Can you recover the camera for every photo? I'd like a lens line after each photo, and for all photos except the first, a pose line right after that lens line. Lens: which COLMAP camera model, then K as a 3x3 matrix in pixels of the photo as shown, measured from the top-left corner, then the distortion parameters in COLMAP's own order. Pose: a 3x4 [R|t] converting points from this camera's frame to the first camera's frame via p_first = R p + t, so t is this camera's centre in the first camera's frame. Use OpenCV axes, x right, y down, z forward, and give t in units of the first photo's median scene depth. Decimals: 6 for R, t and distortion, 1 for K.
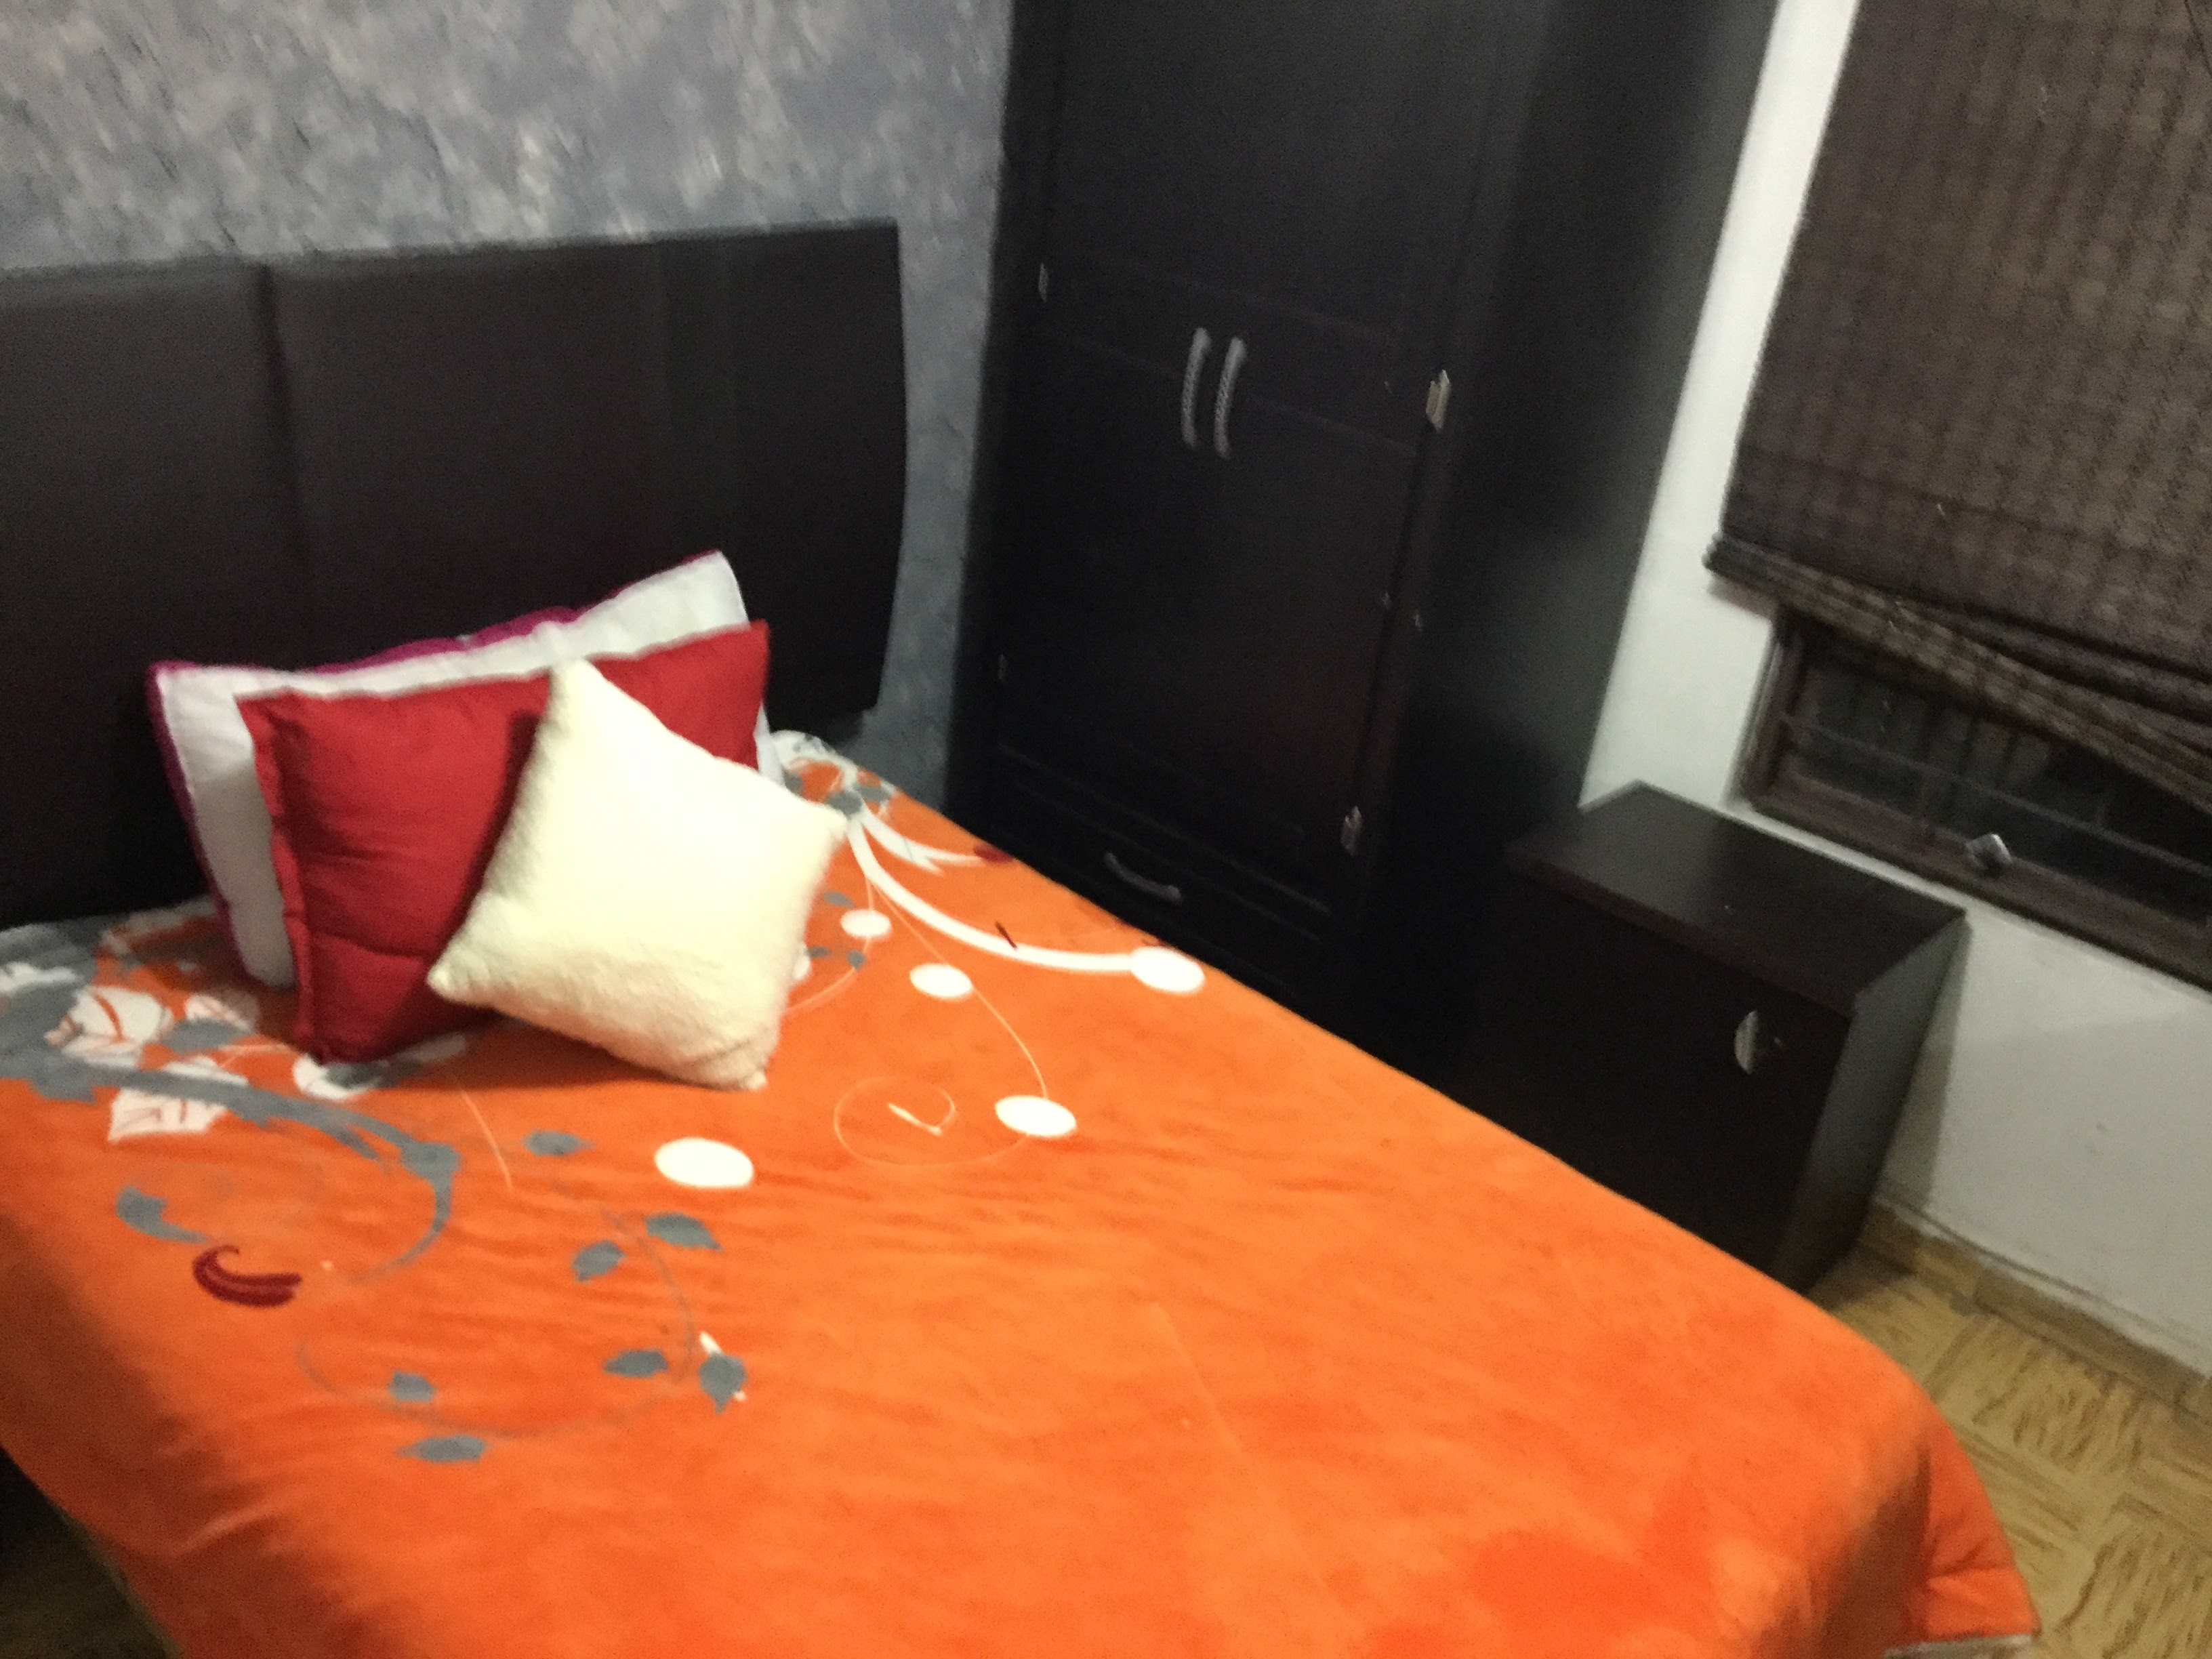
lens RADIAL K [[1998.9, 0, 1099.8], [0, 1998.9, 830.1], [0, 0, 1]] dist [0.085287, -0.147219]
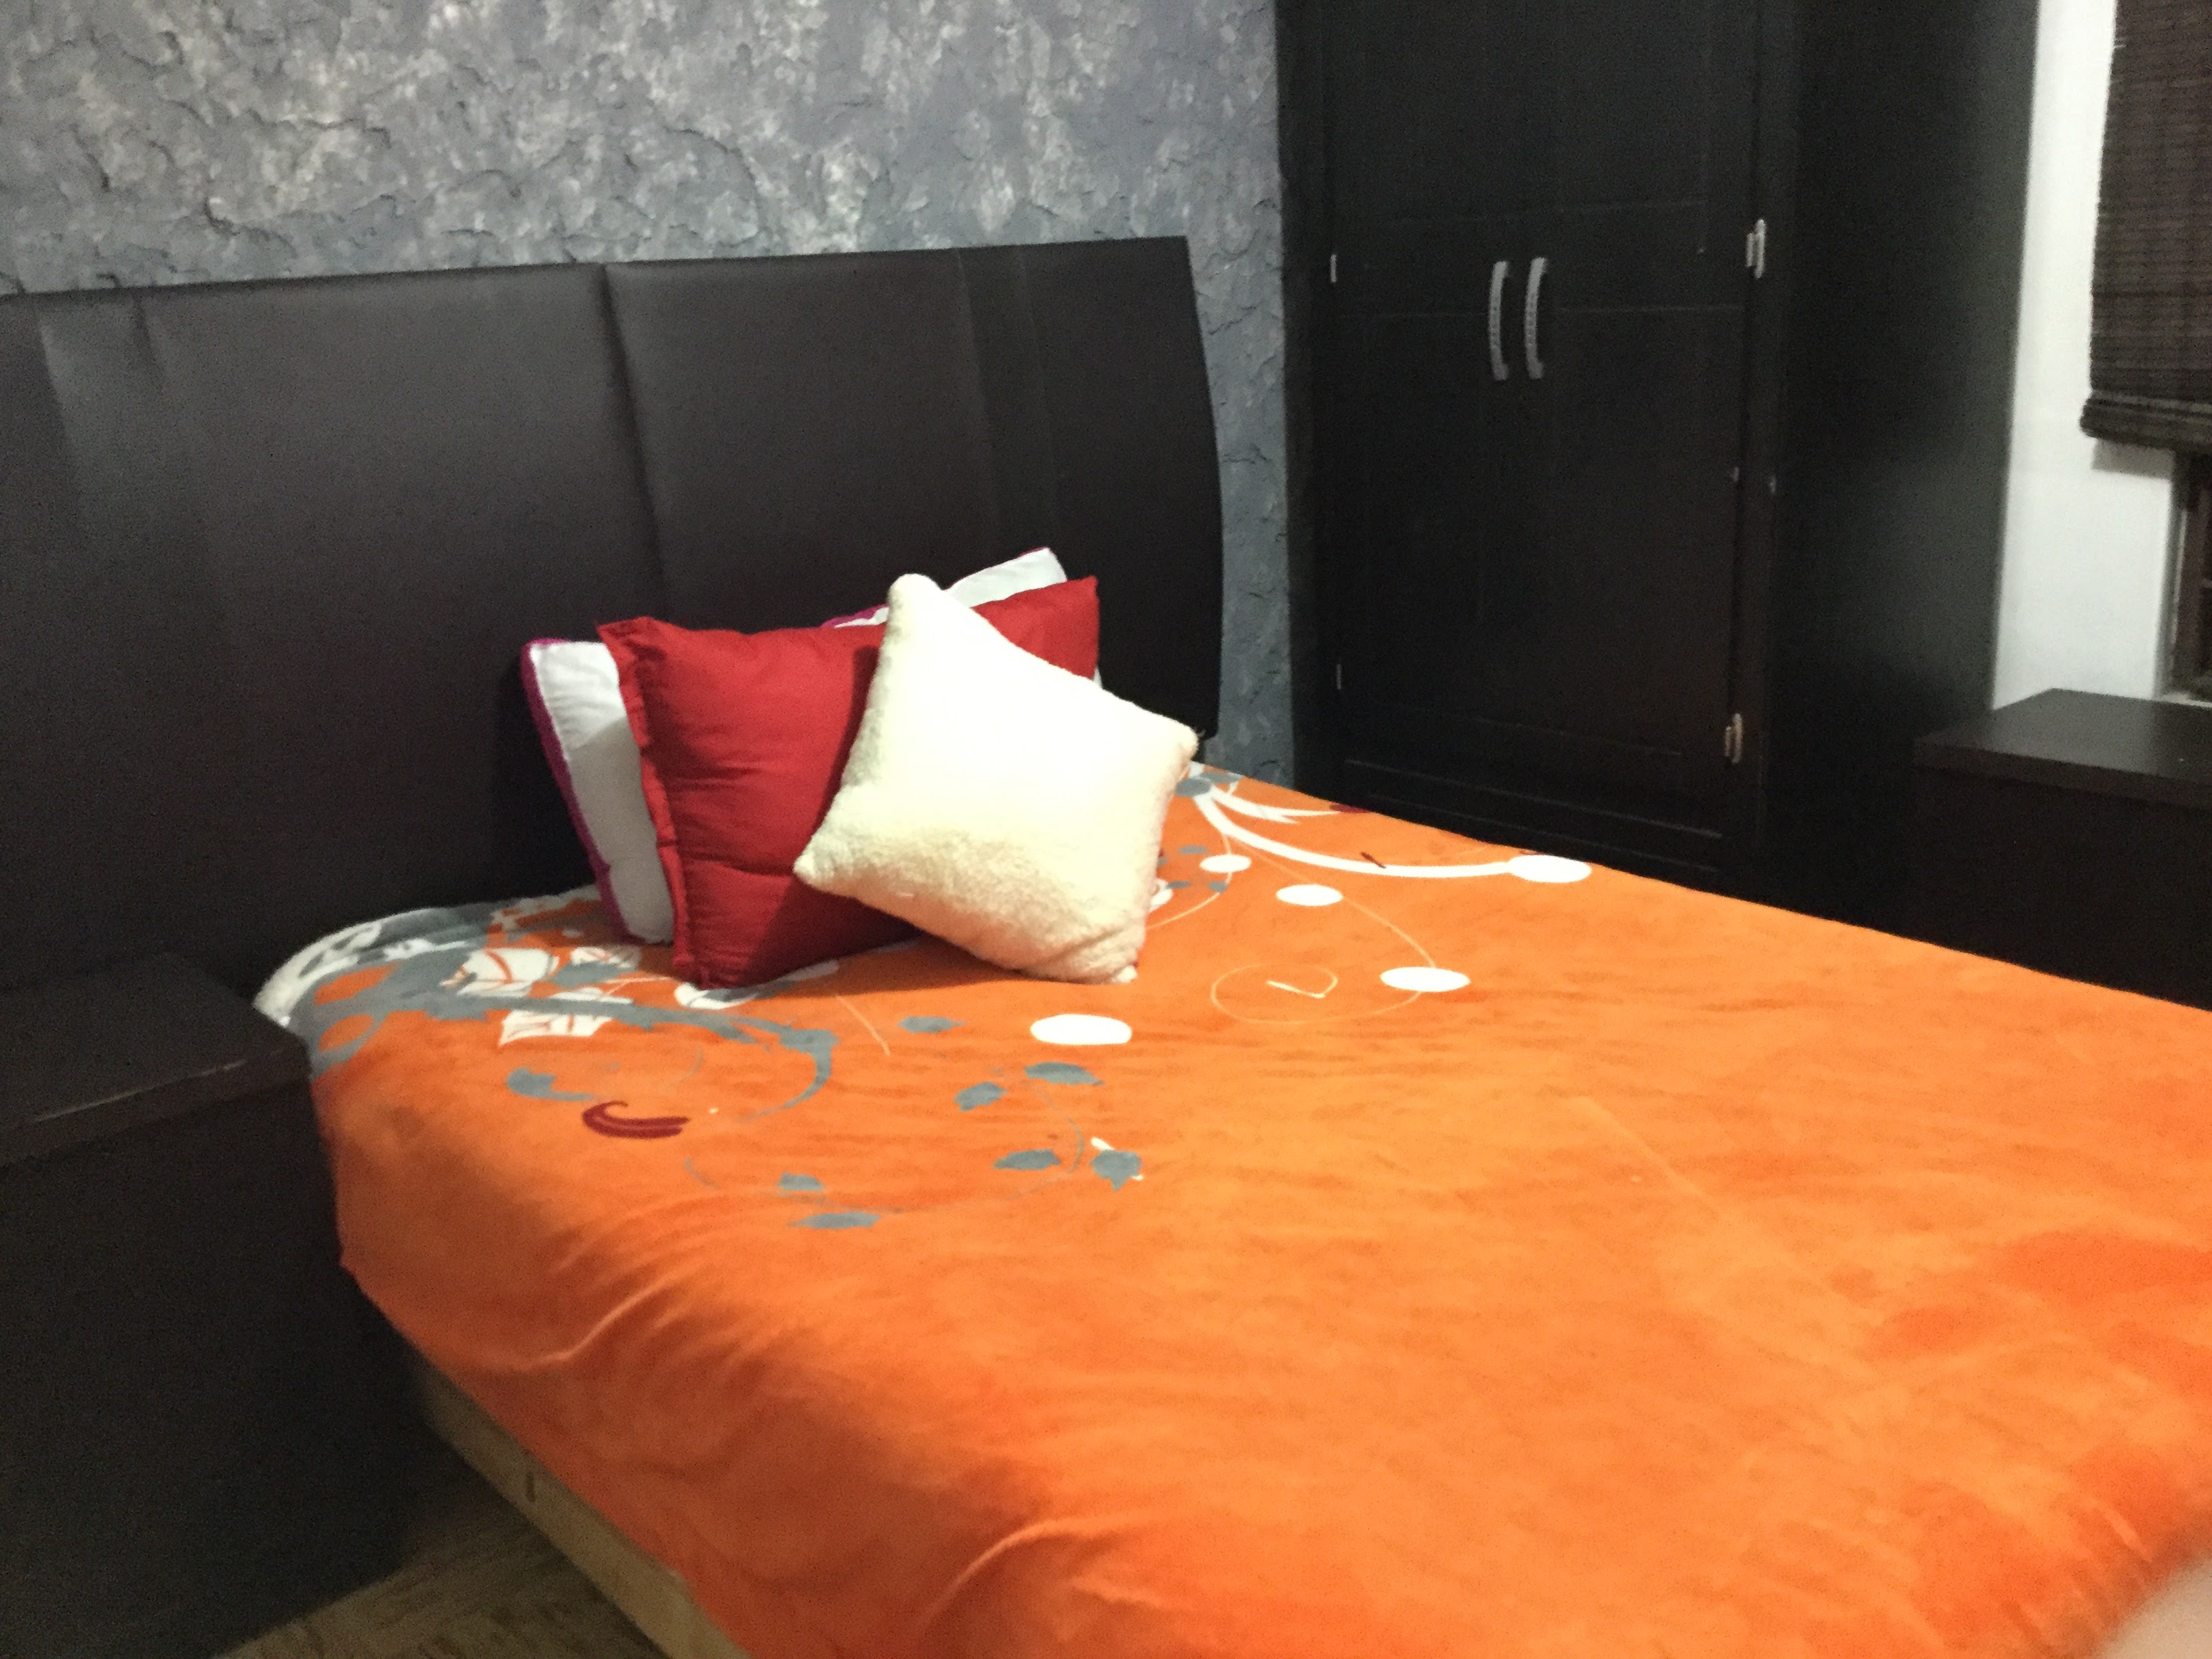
lens RADIAL K [[1998.9, 0, 1113.9], [0, 1998.9, 839.8], [0, 0, 1]] dist [0.085287, -0.147219]
pose [[0.979353, -0.127750, -0.156677, -0.017103], [0.099034, 0.978838, -0.179076, 0.200629], [0.176238, 0.159863, 0.971280, 0.051781]]
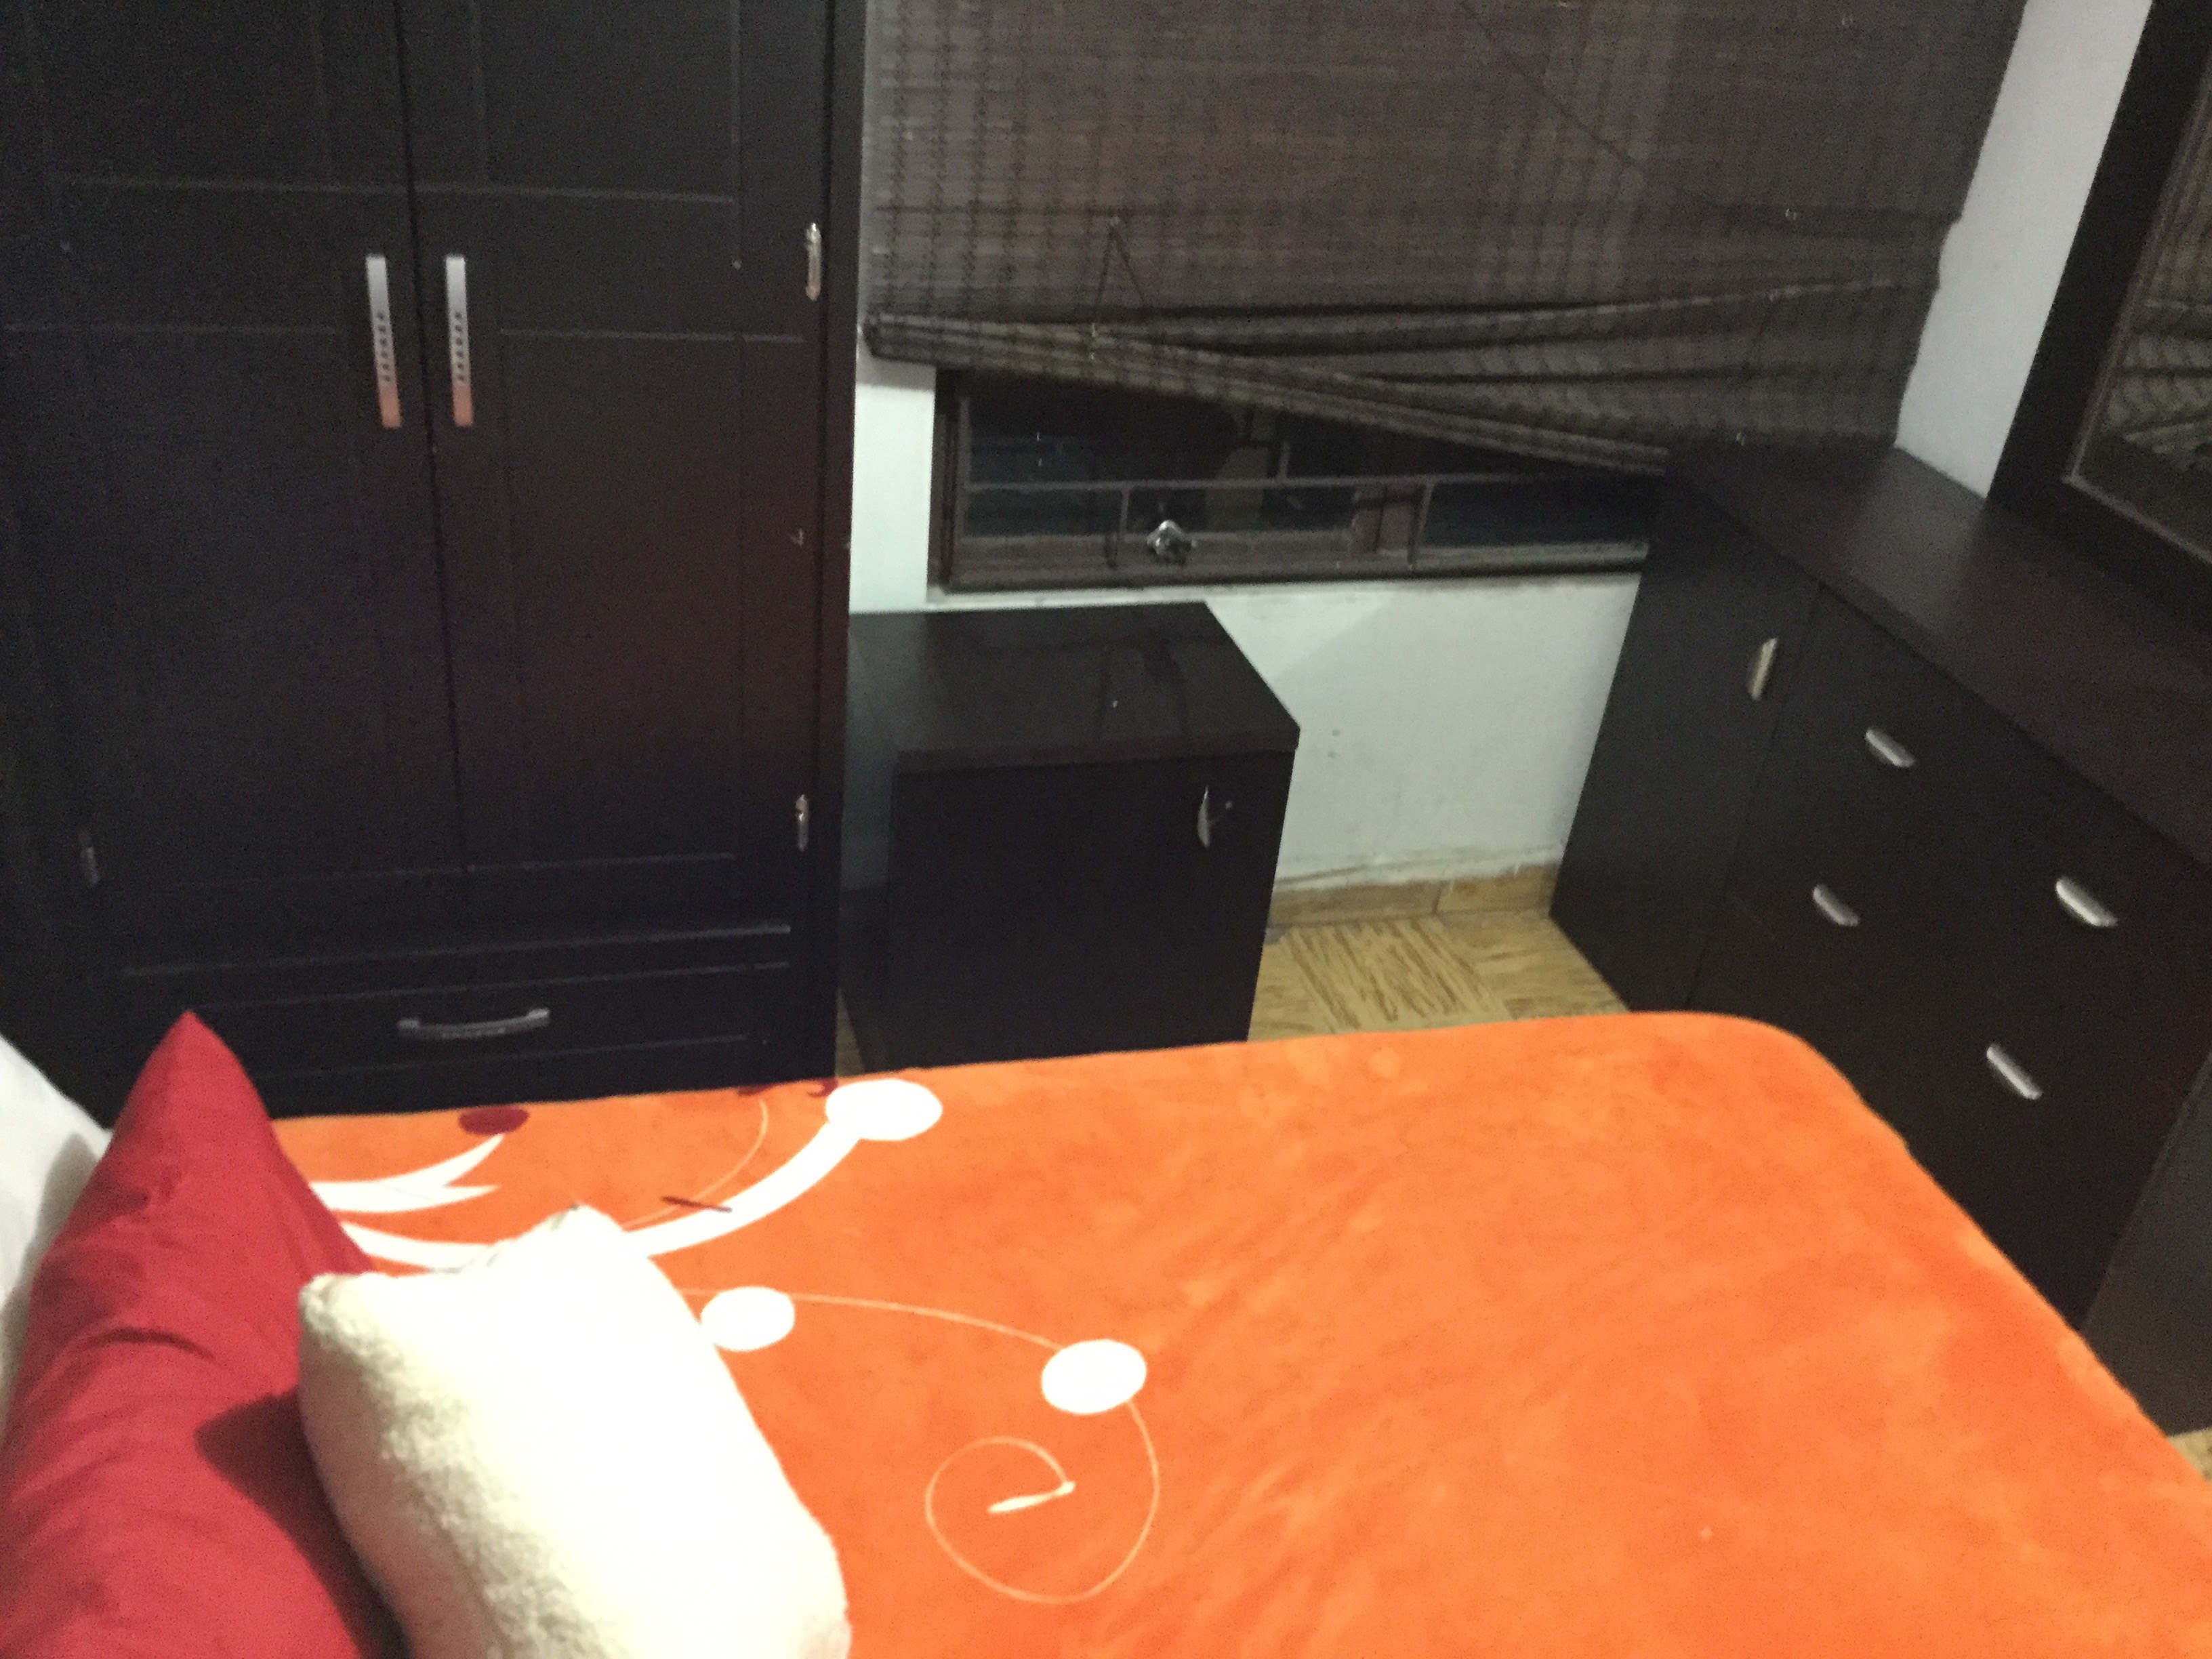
lens RADIAL K [[1998.9, 0, 1091.7], [0, 1998.9, 829.3], [0, 0, 1]] dist [0.085287, -0.147219]
pose [[0.538039, -0.484961, 0.689439, -0.384340], [0.343879, 0.873044, 0.345748, -0.249608], [-0.769585, 0.051058, 0.636500, 0.449767]]
